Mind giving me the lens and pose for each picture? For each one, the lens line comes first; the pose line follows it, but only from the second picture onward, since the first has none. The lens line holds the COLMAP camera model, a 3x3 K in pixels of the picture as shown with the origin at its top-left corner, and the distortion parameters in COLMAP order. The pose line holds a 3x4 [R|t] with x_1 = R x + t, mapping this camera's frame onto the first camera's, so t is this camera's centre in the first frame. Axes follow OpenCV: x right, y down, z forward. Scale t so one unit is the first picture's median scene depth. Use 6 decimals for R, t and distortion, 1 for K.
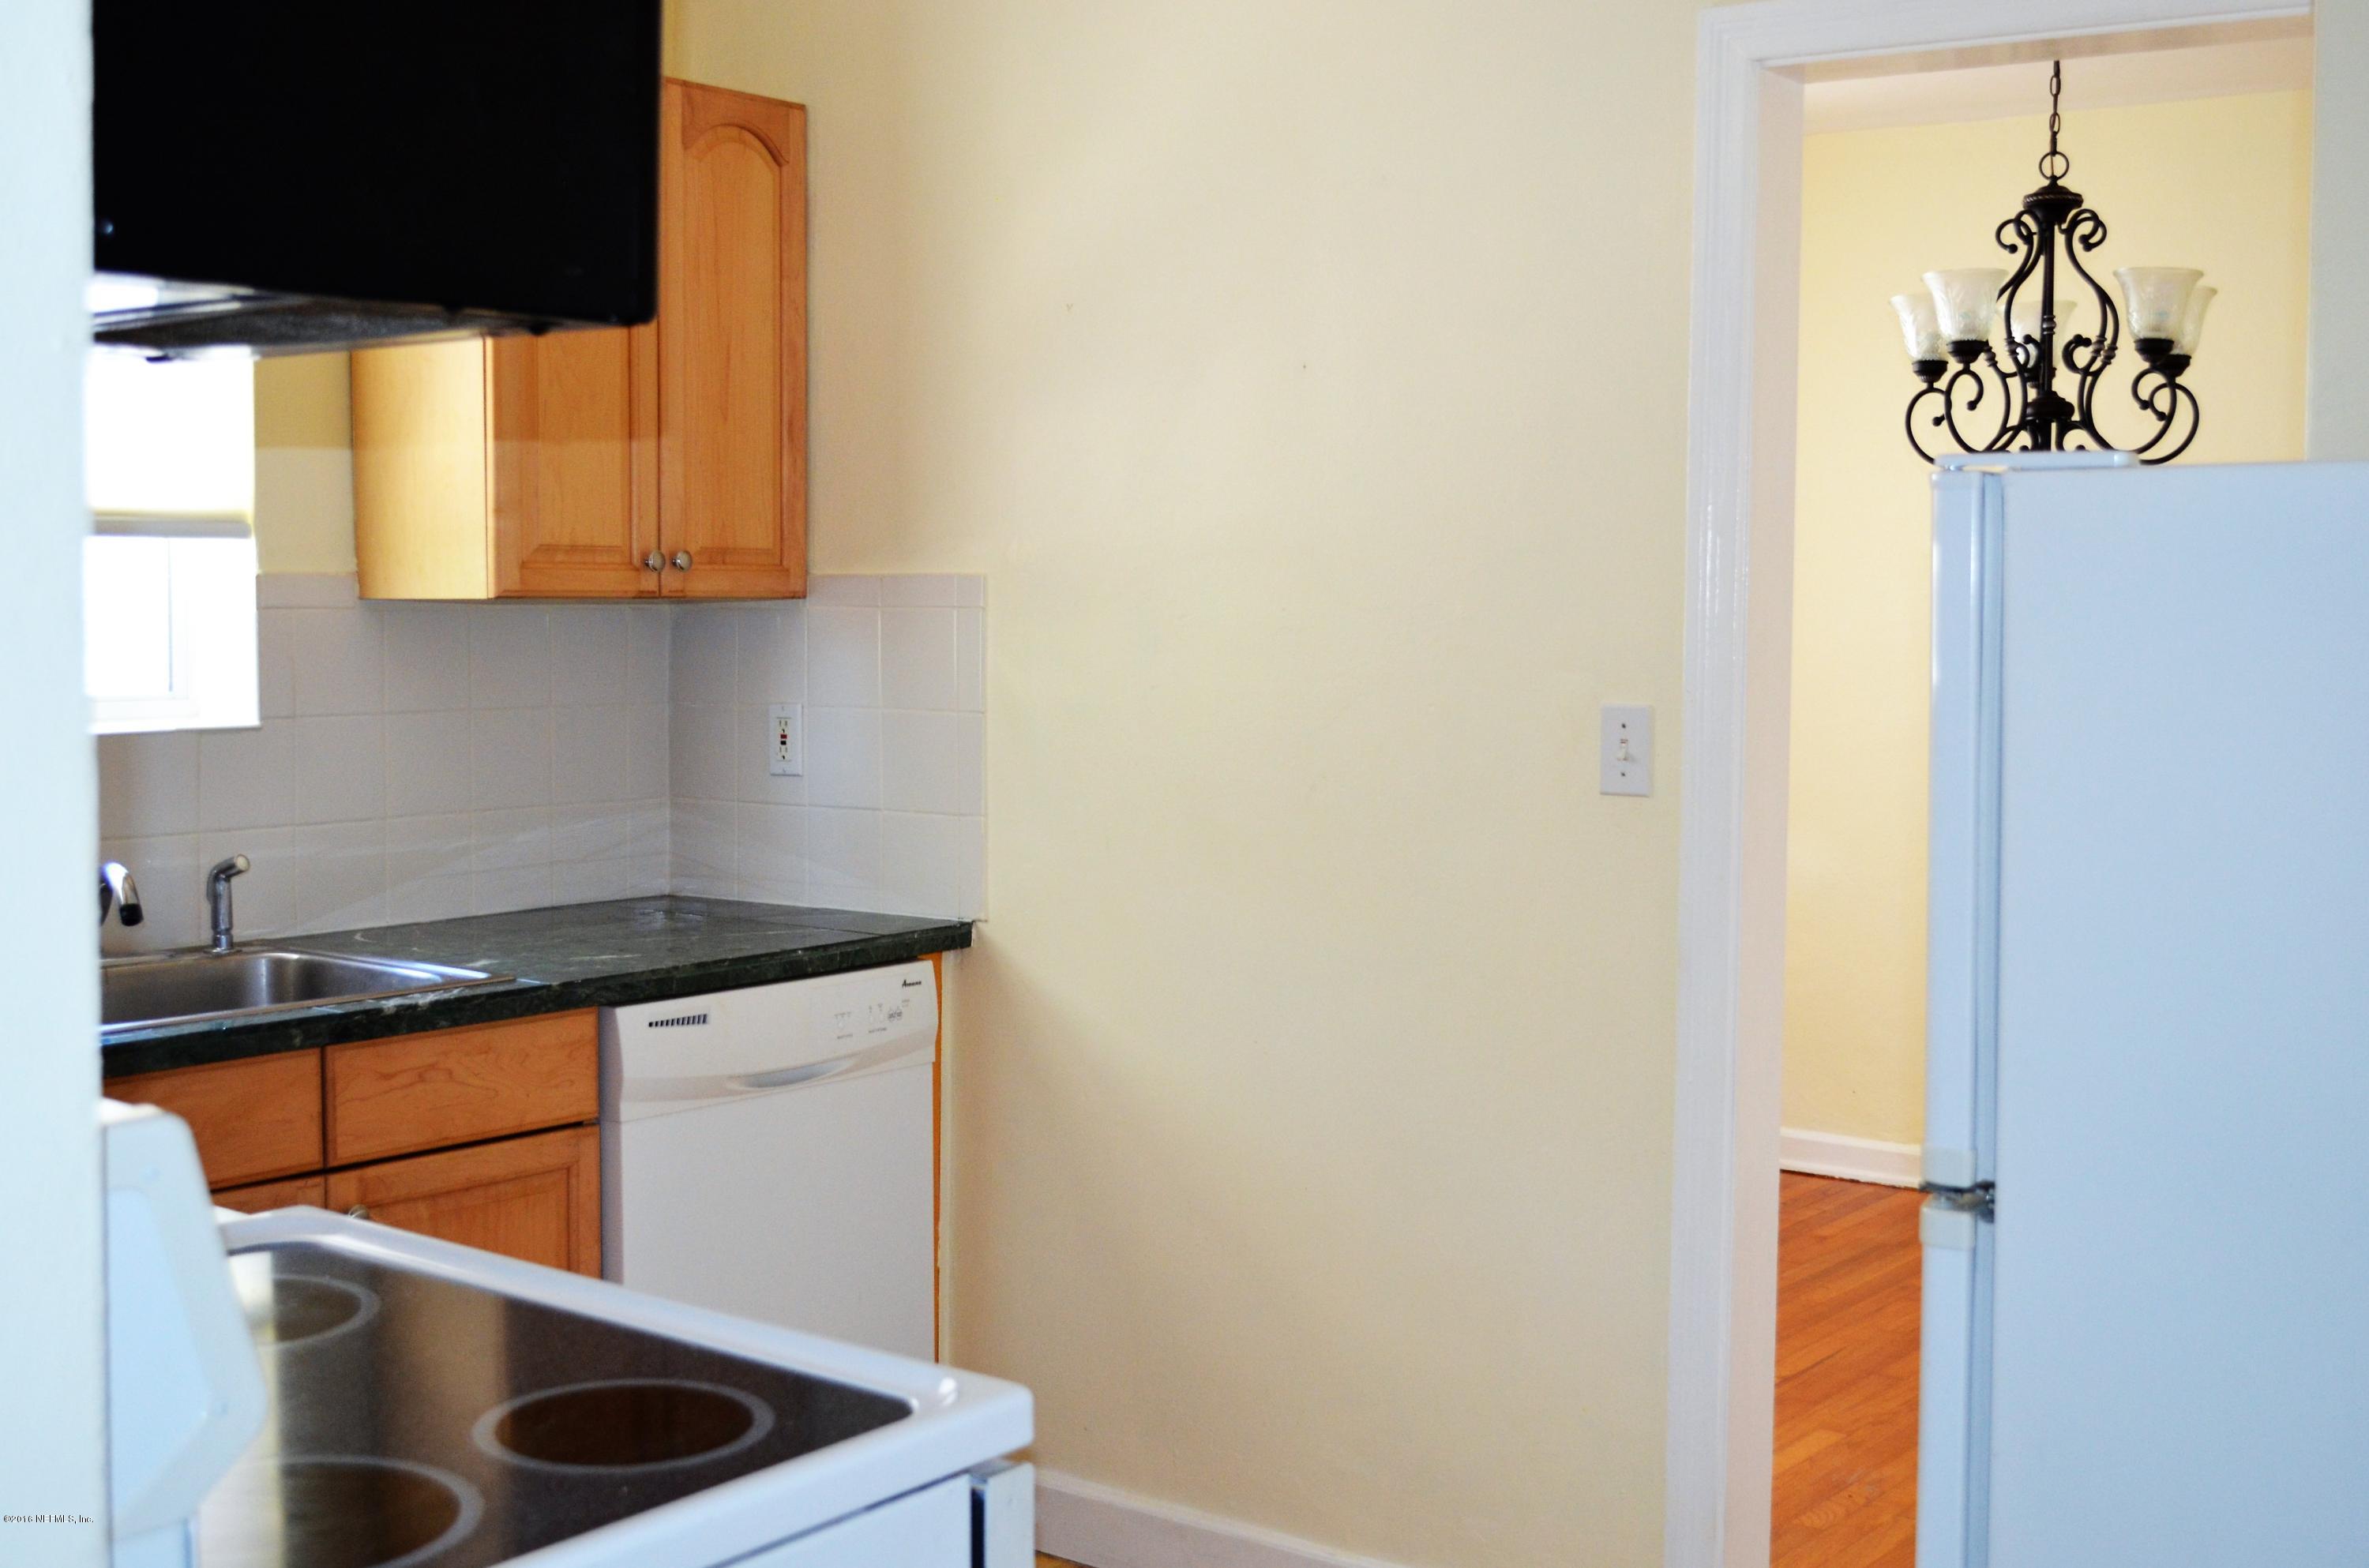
lens RADIAL K [[2769.8, 0, 1184.5], [0, 2769.8, 784.0], [0, 0, 1]] dist [-0.047905, -0.018352]
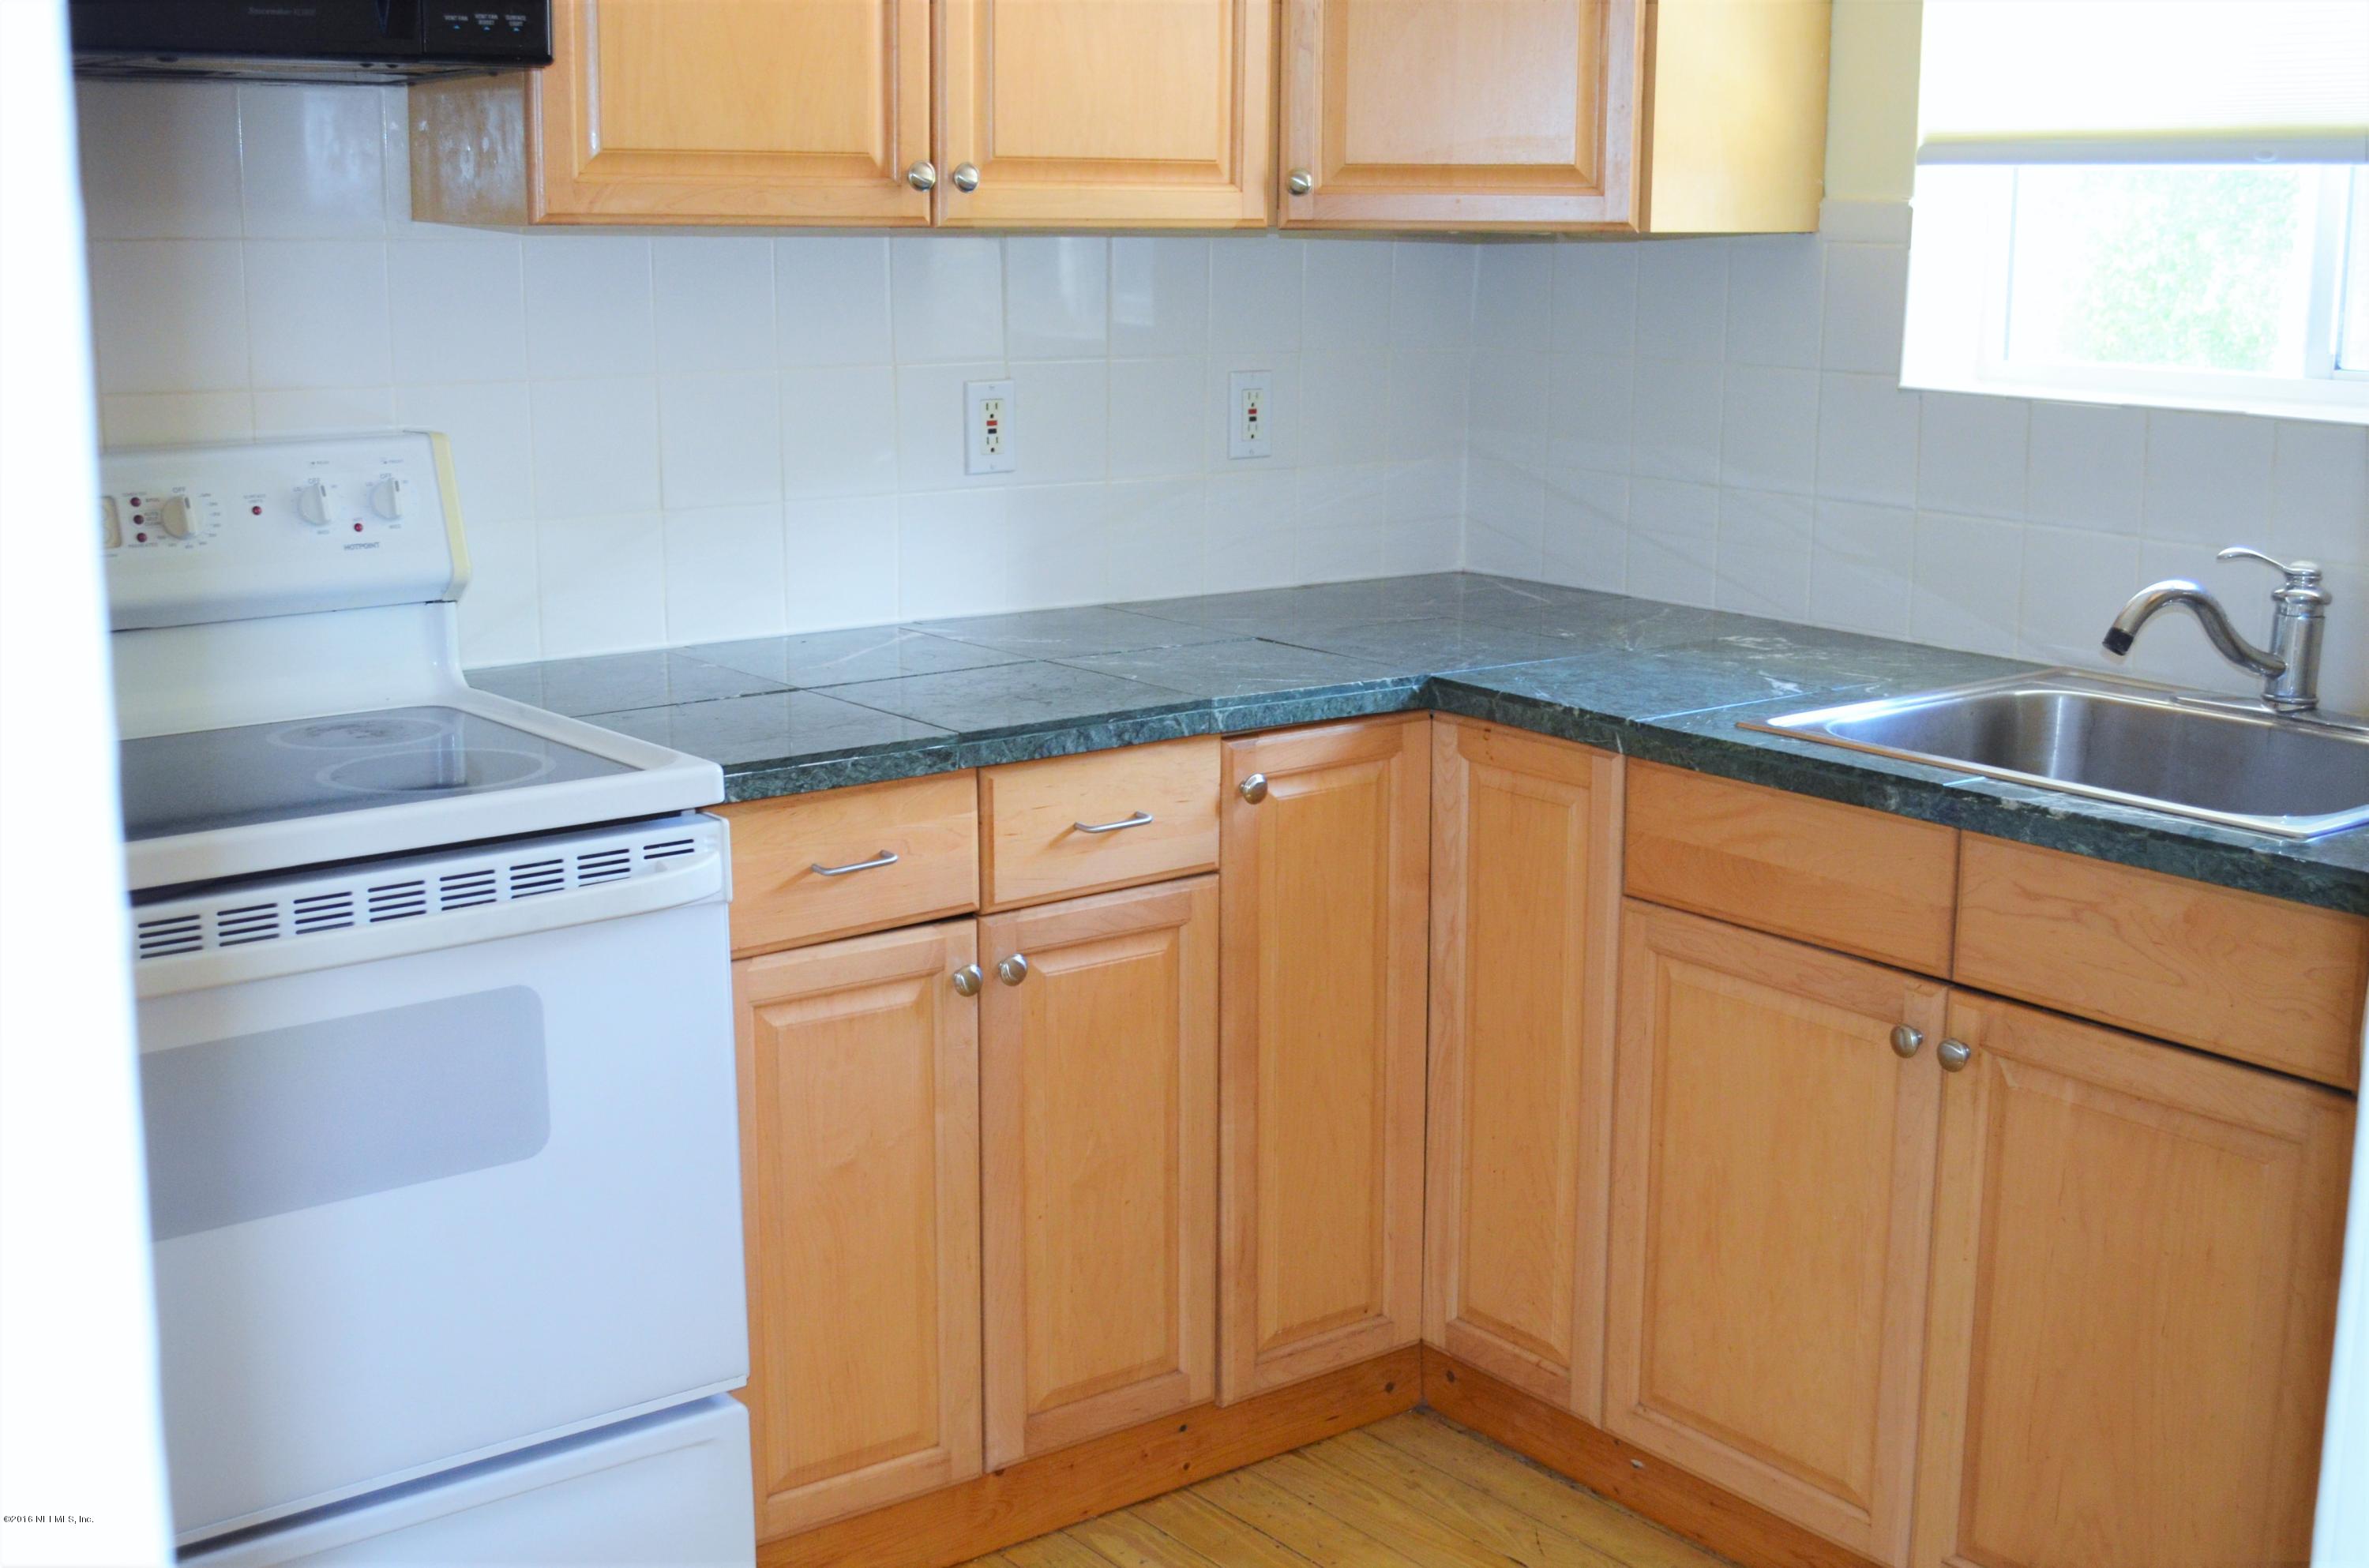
lens RADIAL K [[2769.8, 0, 1184.5], [0, 2769.8, 784.0], [0, 0, 1]] dist [-0.047905, -0.018352]
pose [[-0.263945, 0.179737, -0.947643, 0.470107], [-0.083326, 0.974562, 0.208052, -0.058867], [0.960932, 0.133878, -0.242254, 0.957398]]
